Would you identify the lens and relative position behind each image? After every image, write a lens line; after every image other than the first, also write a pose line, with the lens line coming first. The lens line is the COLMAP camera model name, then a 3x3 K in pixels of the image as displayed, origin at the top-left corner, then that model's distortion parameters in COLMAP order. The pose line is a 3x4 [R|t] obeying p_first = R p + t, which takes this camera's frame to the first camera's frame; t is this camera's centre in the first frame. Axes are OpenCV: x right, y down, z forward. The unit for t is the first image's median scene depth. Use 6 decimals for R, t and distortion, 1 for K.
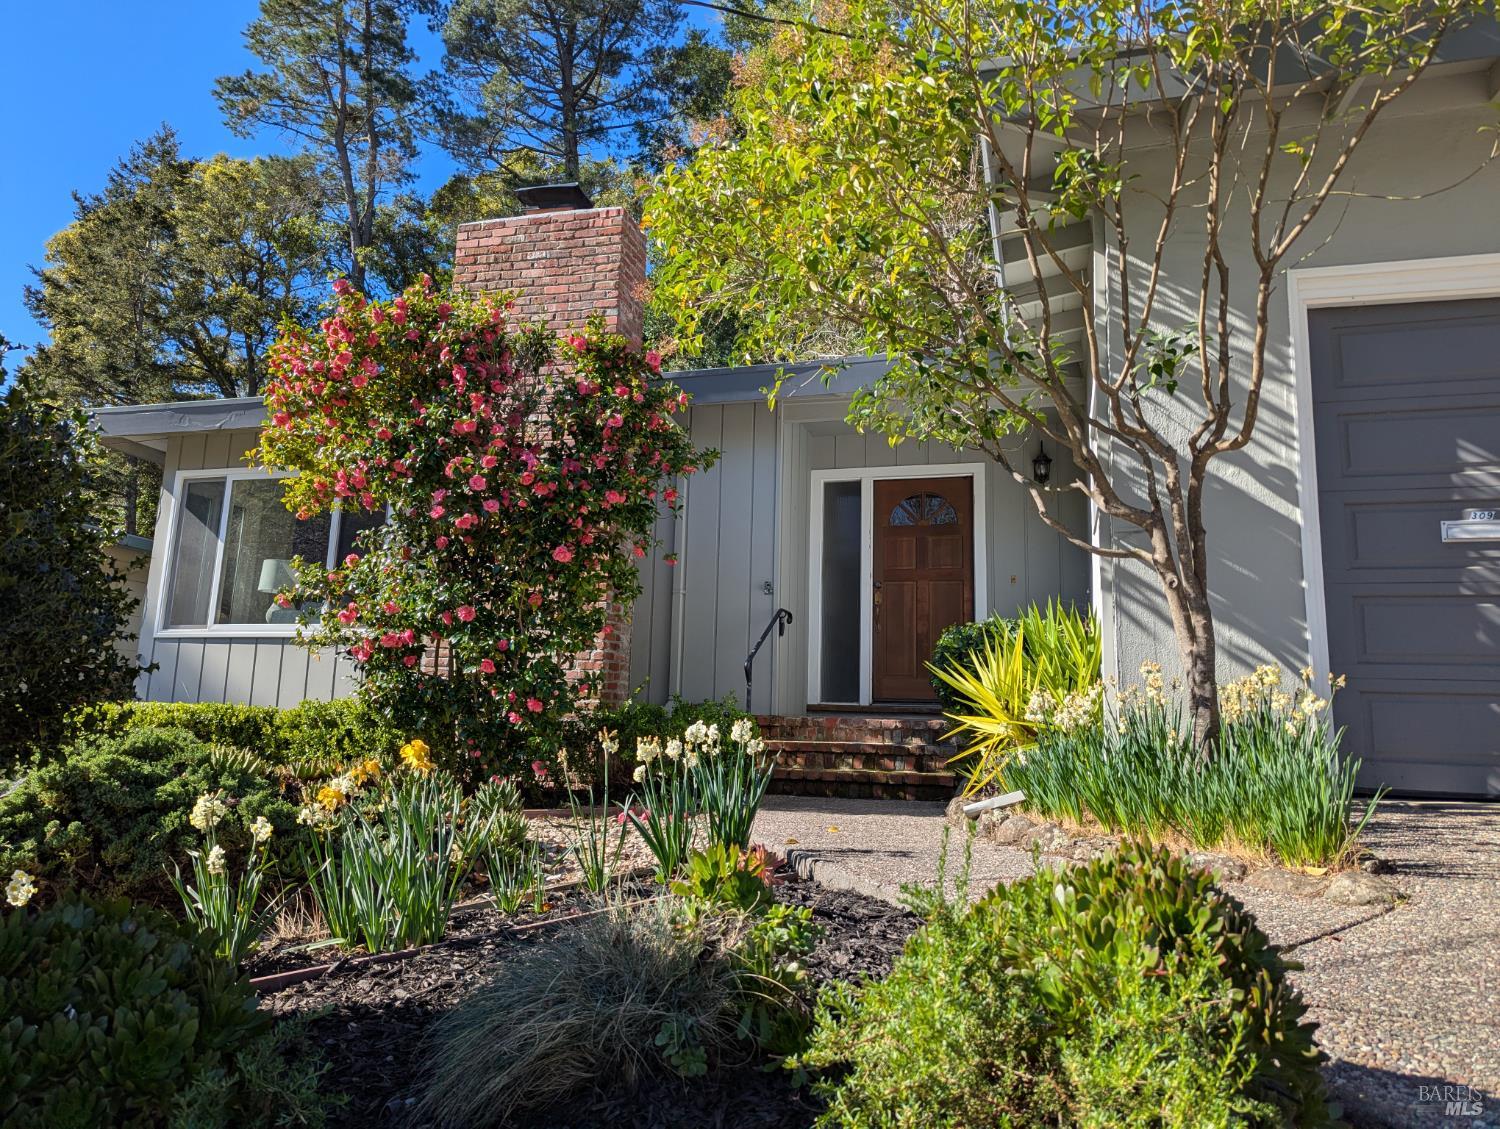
lens RADIAL K [[1053.2, 0, 753.8], [0, 1053.2, 558.8], [0, 0, 1]] dist [0.058218, -0.044281]
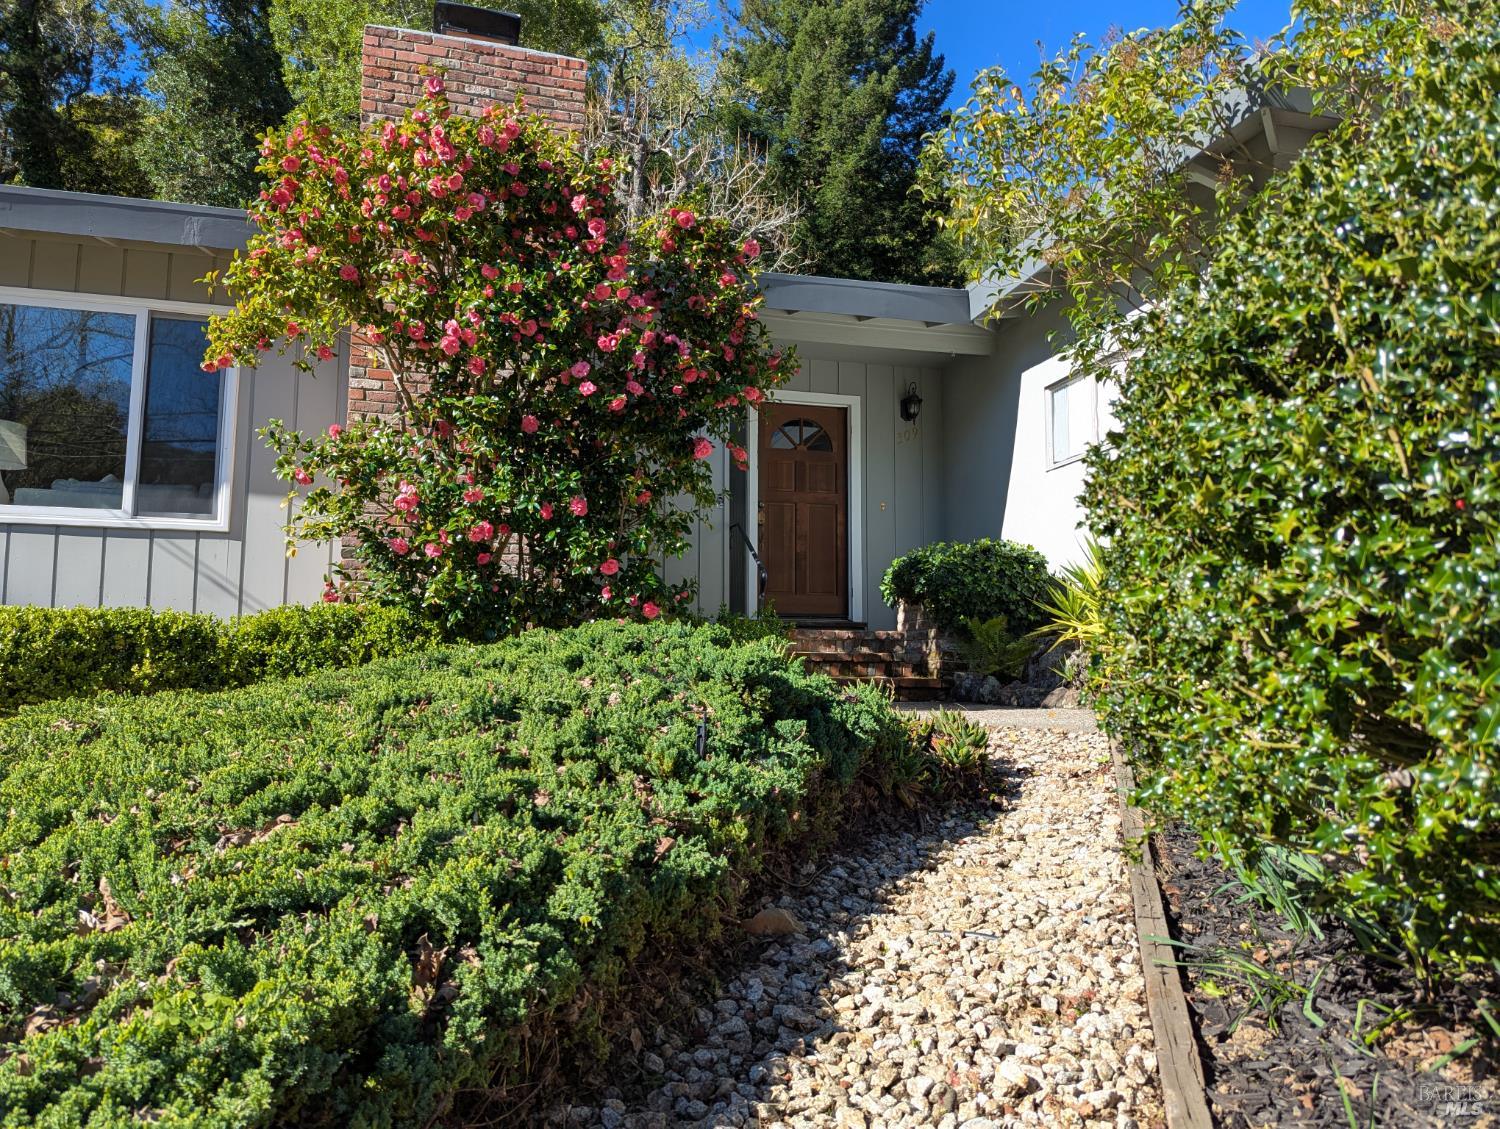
lens RADIAL K [[1053.2, 0, 747.0], [0, 1053.2, 563.2], [0, 0, 1]] dist [0.058218, -0.044281]
pose [[0.863116, 0.033124, 0.503919, -0.522555], [-0.069087, 0.996210, 0.052849, 0.037227], [-0.500258, -0.080429, 0.862133, 0.150479]]
